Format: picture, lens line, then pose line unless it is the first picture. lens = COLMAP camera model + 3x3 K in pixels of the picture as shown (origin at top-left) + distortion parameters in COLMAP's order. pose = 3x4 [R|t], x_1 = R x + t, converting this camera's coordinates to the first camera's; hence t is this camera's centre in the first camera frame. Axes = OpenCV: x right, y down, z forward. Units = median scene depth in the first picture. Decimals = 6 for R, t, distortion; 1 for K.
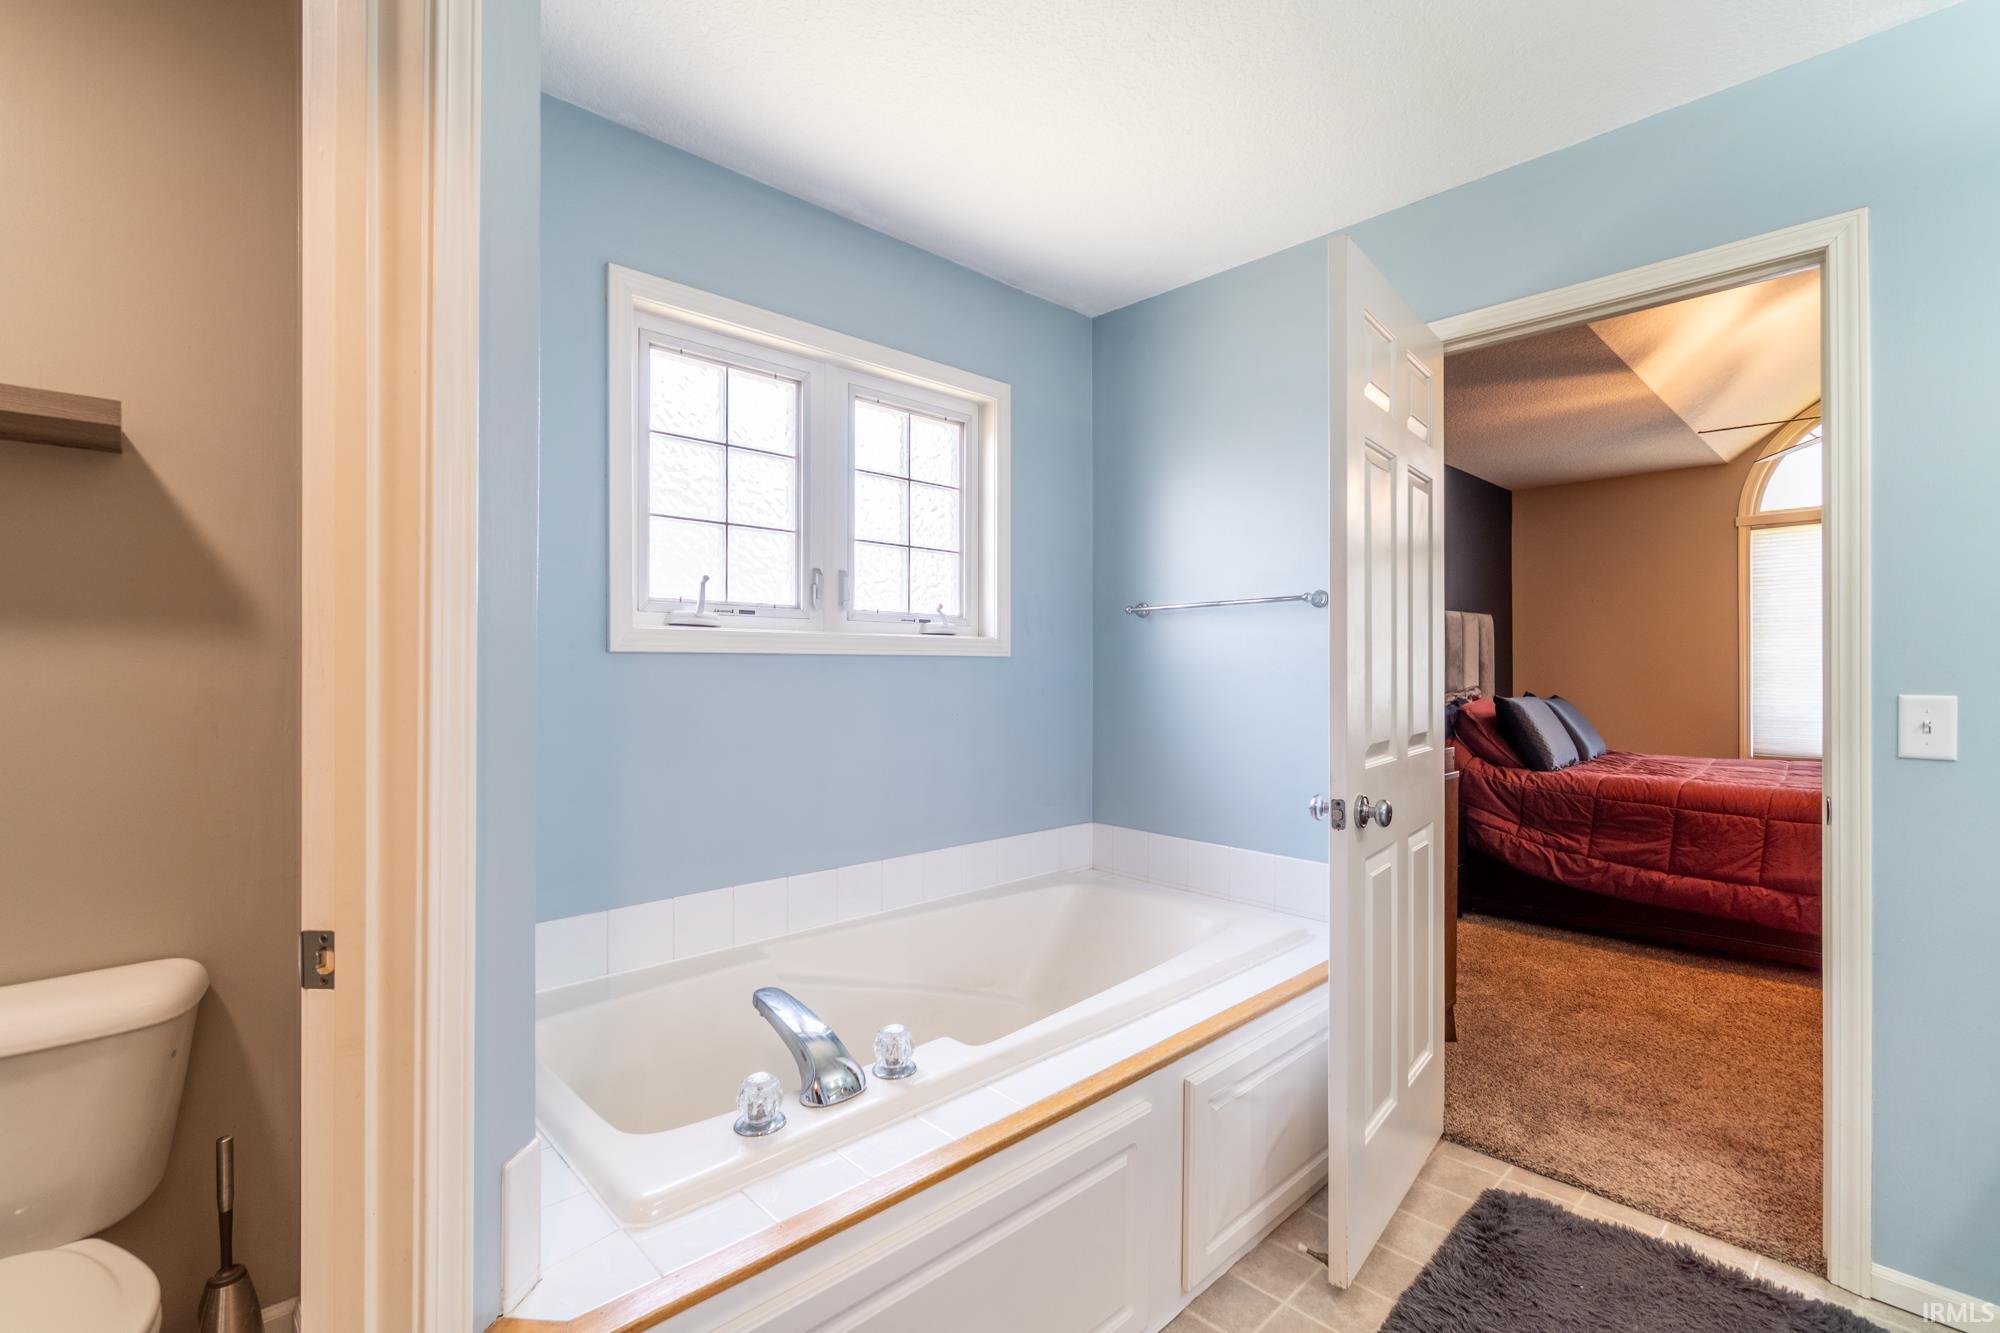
lens RADIAL K [[886.1, 0, 1007.5], [0, 886.1, 657.5], [0, 0, 1]] dist [-0.005086, 0.001089]
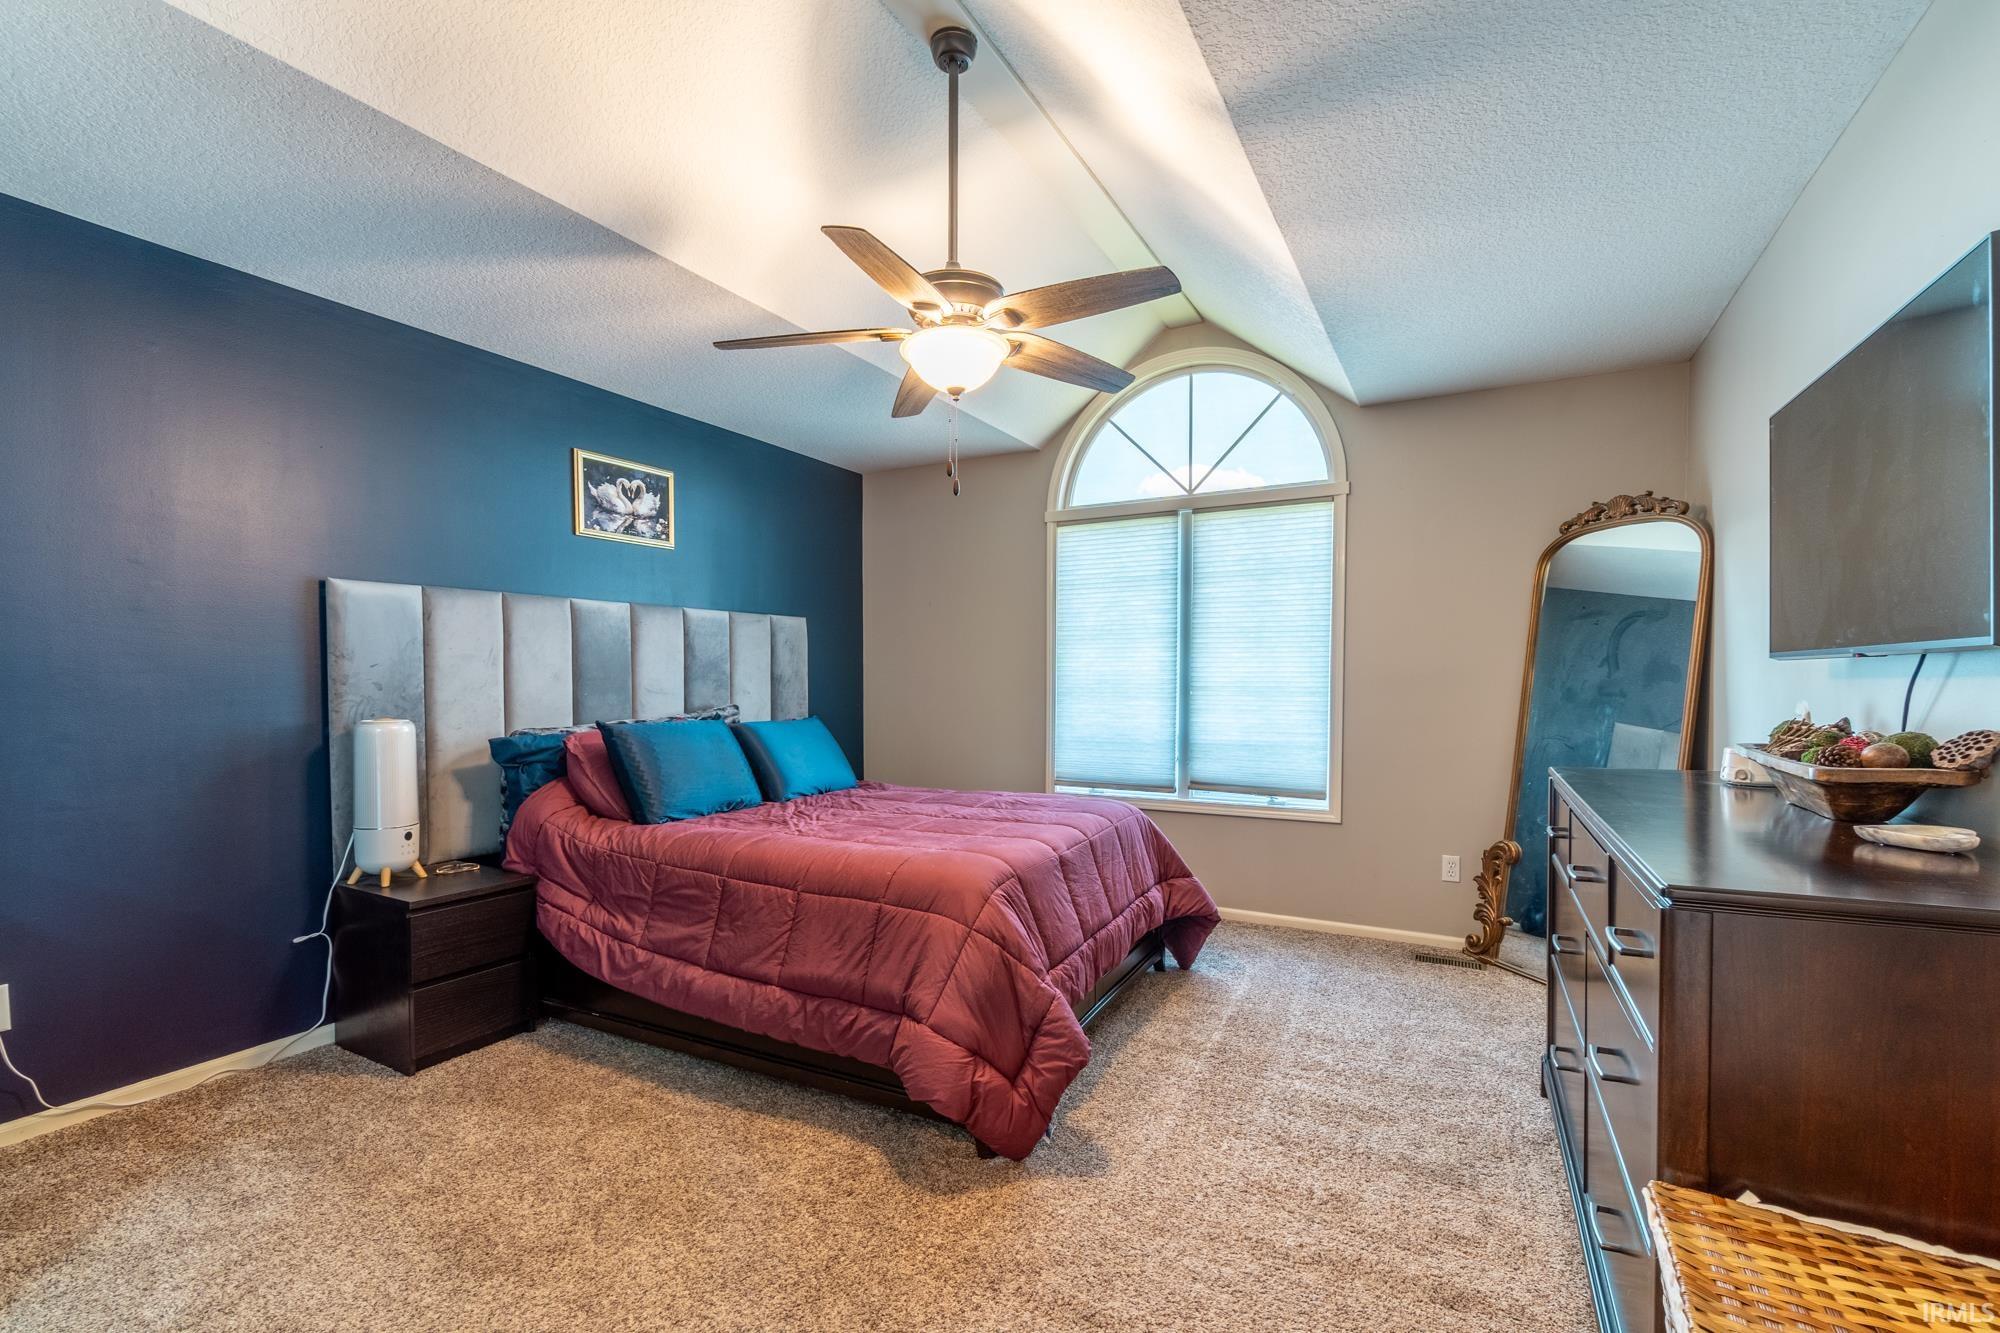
lens RADIAL K [[886.1, 0, 990.8], [0, 886.1, 686.2], [0, 0, 1]] dist [-0.005086, 0.001089]
pose [[0.955427, -0.005099, 0.295182, 0.726454], [-0.001420, 0.999760, 0.021865, -0.003944], [-0.295223, -0.021310, 0.955191, 0.230165]]
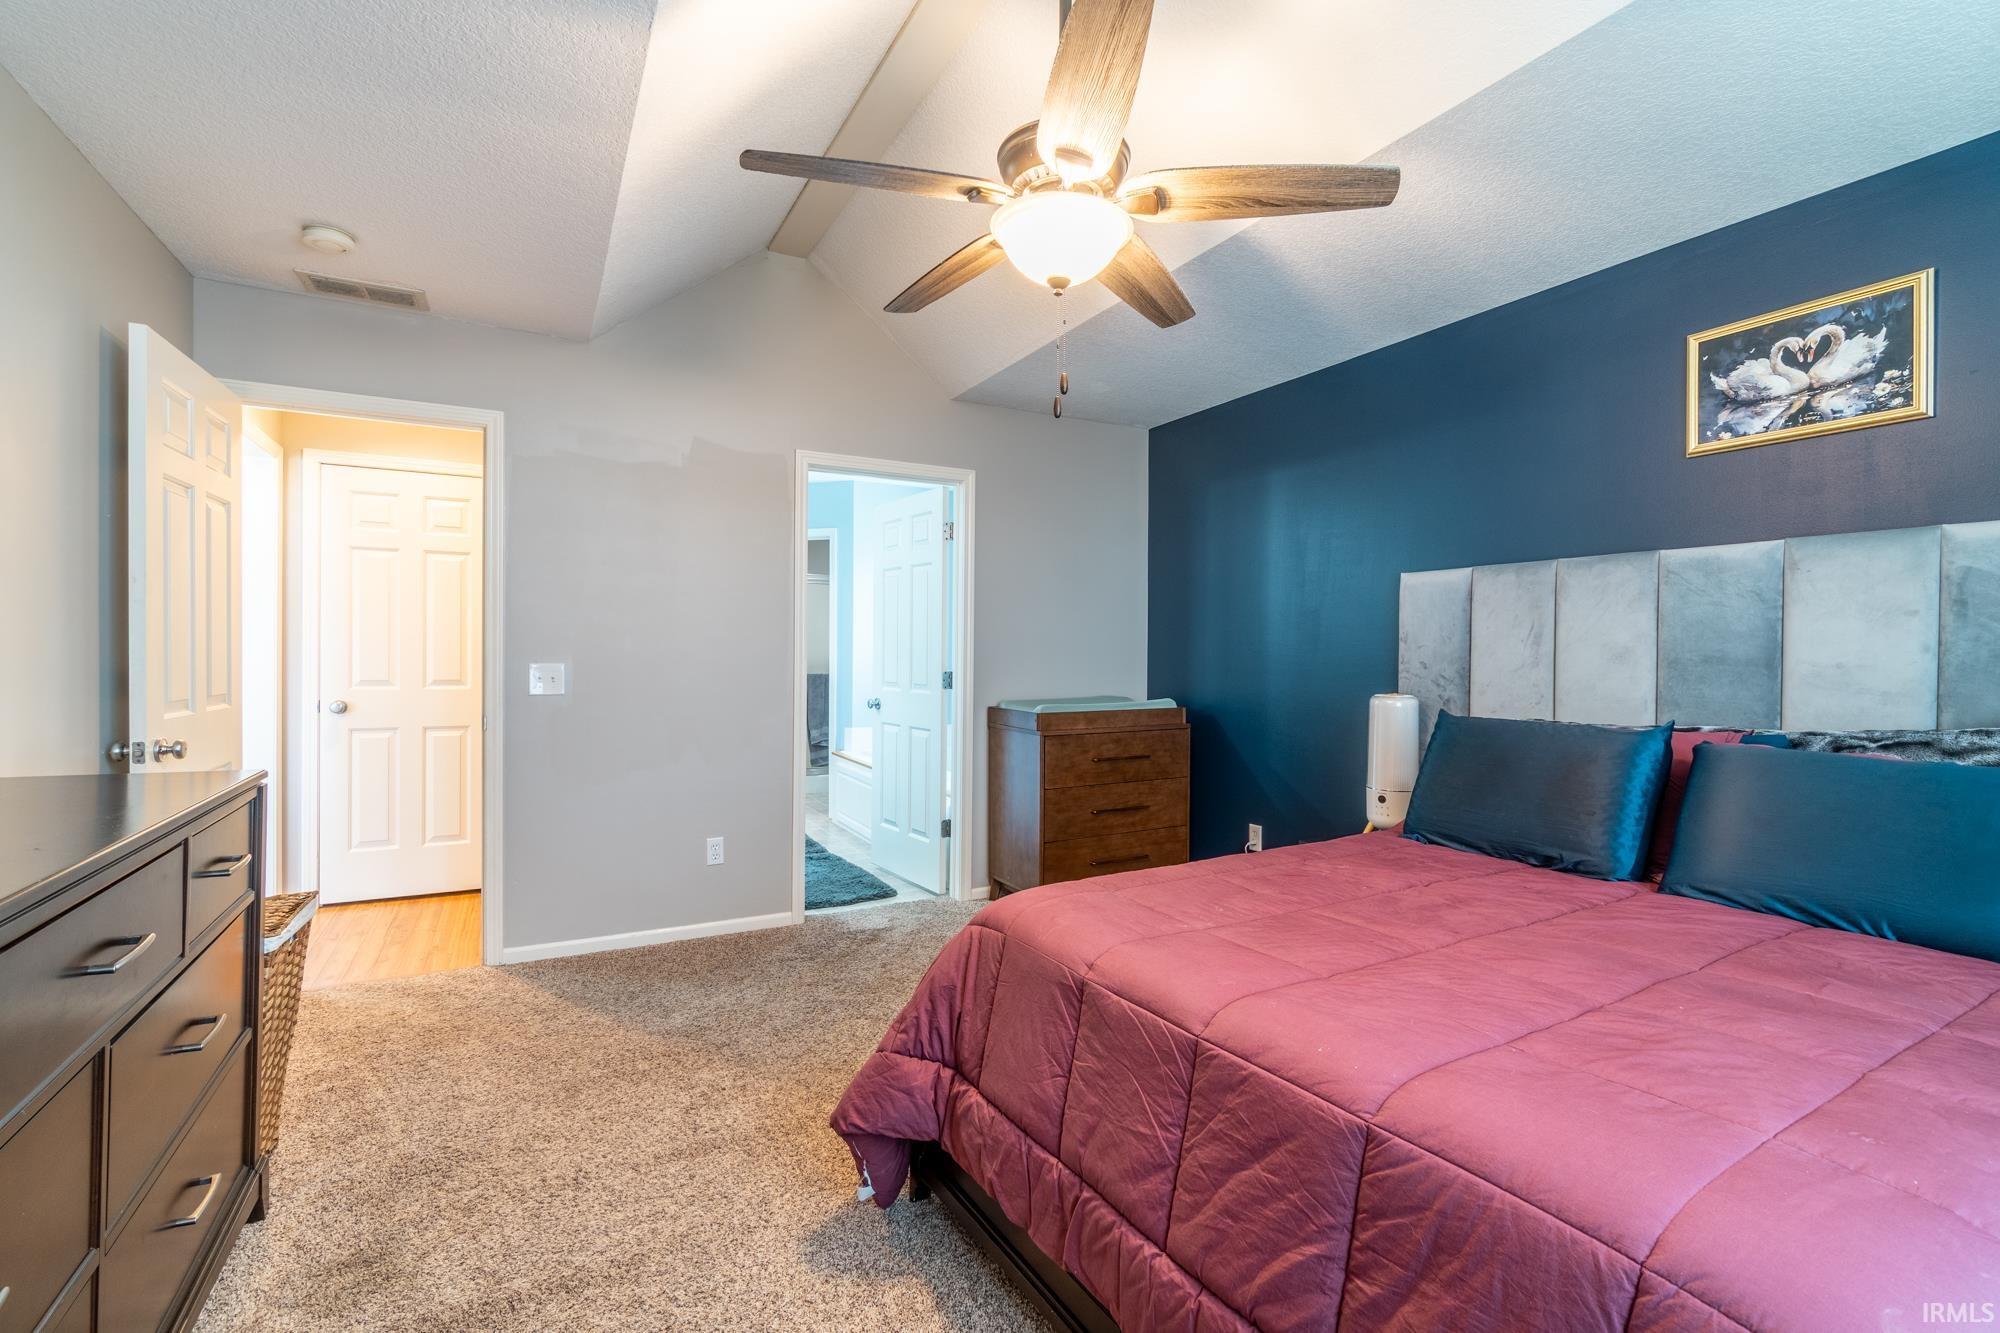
lens RADIAL K [[886.1, 0, 1000.5], [0, 886.1, 662.6], [0, 0, 1]] dist [-0.005086, 0.001089]
pose [[-0.240253, 0.006015, -0.970692, 1.351682], [0.007025, 0.999965, 0.004458, 0.004296], [0.970685, -0.005748, -0.240287, 0.916655]]
